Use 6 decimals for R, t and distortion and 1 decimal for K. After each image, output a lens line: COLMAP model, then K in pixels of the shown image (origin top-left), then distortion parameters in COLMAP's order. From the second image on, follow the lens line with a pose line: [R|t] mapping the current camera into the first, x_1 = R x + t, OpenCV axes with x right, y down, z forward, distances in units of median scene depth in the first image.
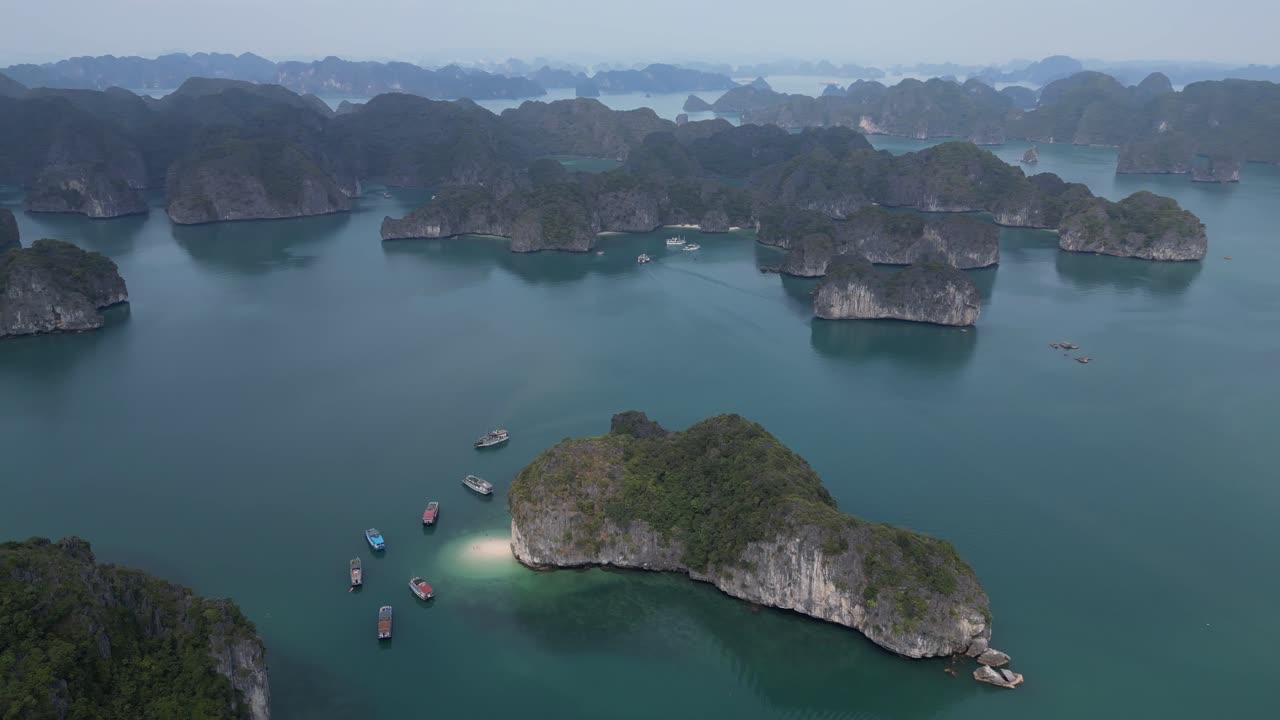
lens RADIAL K [[941.1, 0, 640.0], [0, 941.1, 360.0], [0, 0, 1]] dist [0.093887, -0.101438]
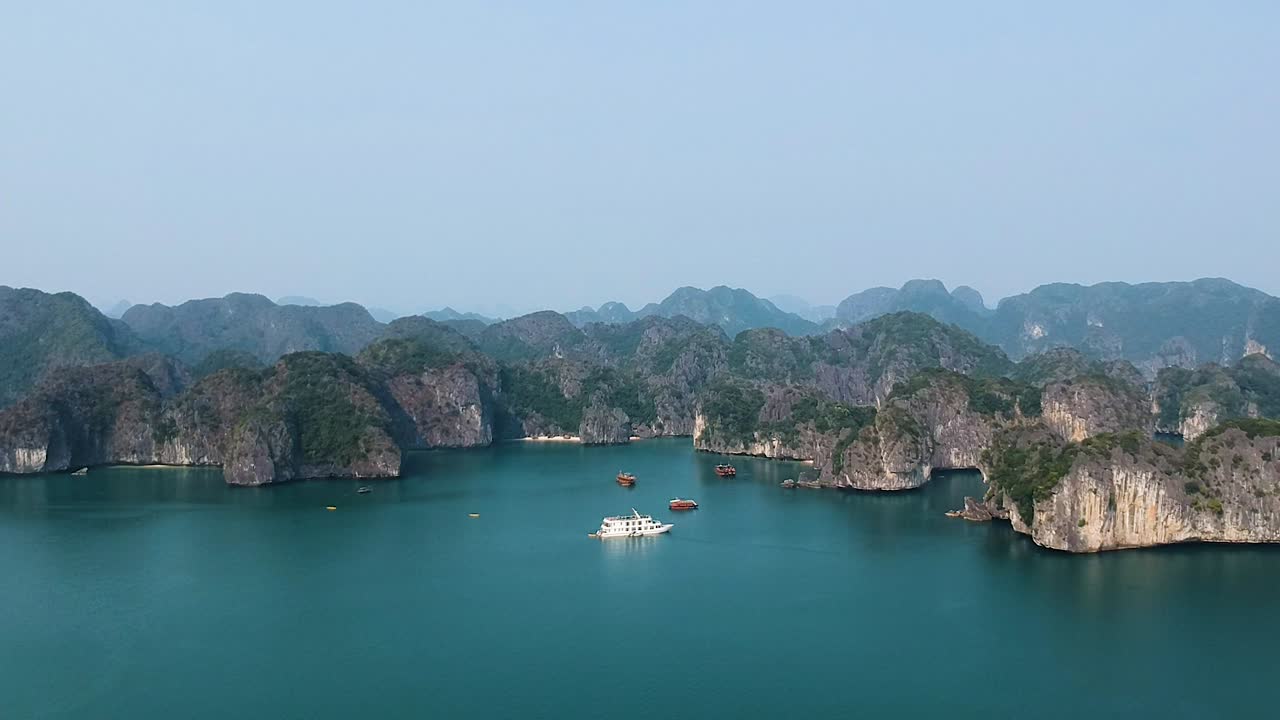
lens RADIAL K [[1240.9, 0, 645.1], [0, 1240.9, 344.0], [0, 0, 1]] dist [0.012402, -0.066332]
pose [[0.949442, -0.012421, 0.313698, -0.141626], [0.100003, 0.959134, -0.264691, -0.002920], [-0.297591, 0.282680, 0.911884, 0.406226]]
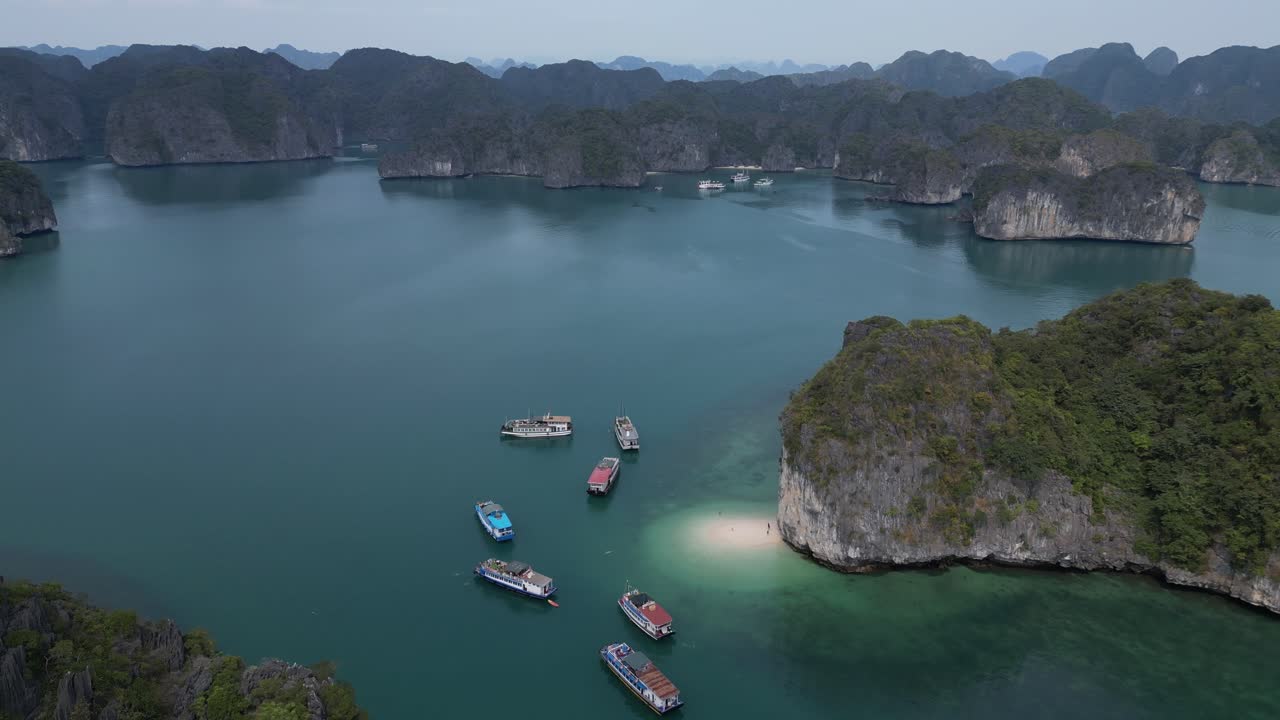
lens RADIAL K [[941.1, 0, 640.0], [0, 941.1, 360.0], [0, 0, 1]] dist [0.093887, -0.101438]
pose [[0.998780, -0.015402, 0.046913, -0.102157], [0.015883, 0.999825, -0.009896, 0.045384], [-0.046752, 0.010629, 0.998850, 0.202001]]
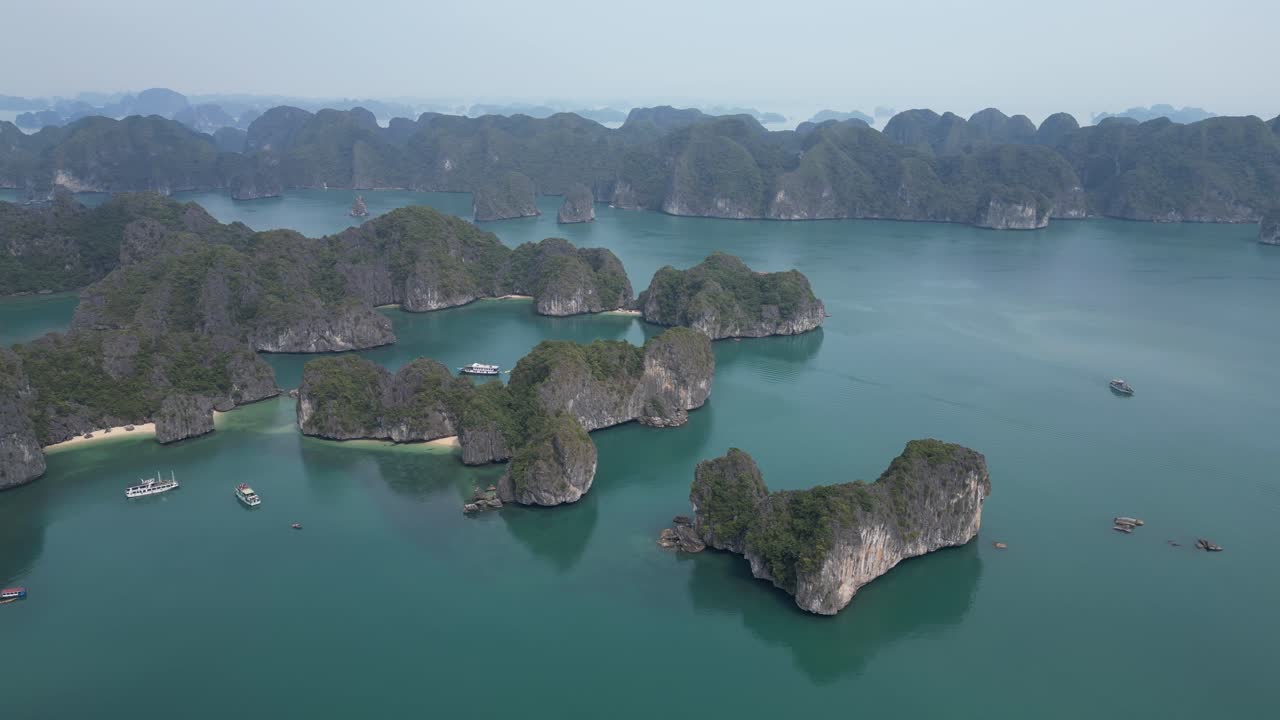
lens RADIAL K [[941.1, 0, 640.0], [0, 941.1, 360.0], [0, 0, 1]] dist [0.093887, -0.101438]
pose [[0.623055, -0.219233, 0.750826, -0.164504], [0.243059, 0.966661, 0.080559, -0.188525], [-0.743455, 0.132302, 0.655569, 0.597598]]
